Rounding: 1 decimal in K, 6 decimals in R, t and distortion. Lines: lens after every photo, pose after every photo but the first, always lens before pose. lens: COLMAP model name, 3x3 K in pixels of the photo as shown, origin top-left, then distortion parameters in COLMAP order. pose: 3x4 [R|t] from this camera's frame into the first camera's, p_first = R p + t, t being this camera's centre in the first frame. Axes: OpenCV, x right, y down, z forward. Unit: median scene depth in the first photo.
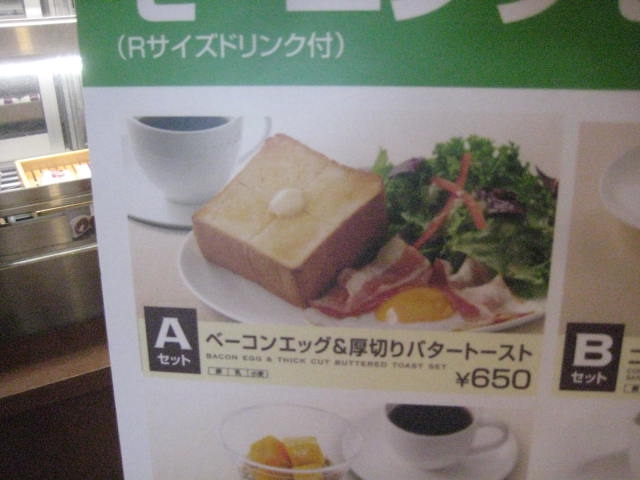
lens RADIAL K [[644.5, 0, 320.0], [0, 644.5, 240.0], [0, 0, 1]] dist [-0.167495, 0.264618]
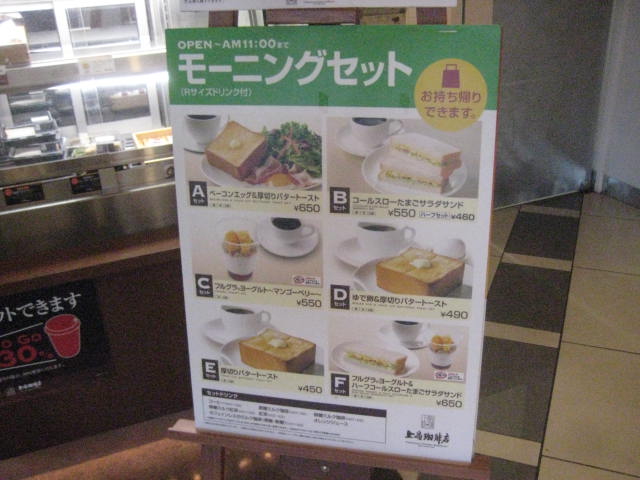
lens RADIAL K [[644.5, 0, 320.0], [0, 644.5, 240.0], [0, 0, 1]] dist [-0.167495, 0.264618]
pose [[0.990640, 0.031907, -0.132716, 0.726070], [-0.028006, 0.999122, 0.031160, 0.275082], [0.133594, -0.027152, 0.990664, -1.847460]]
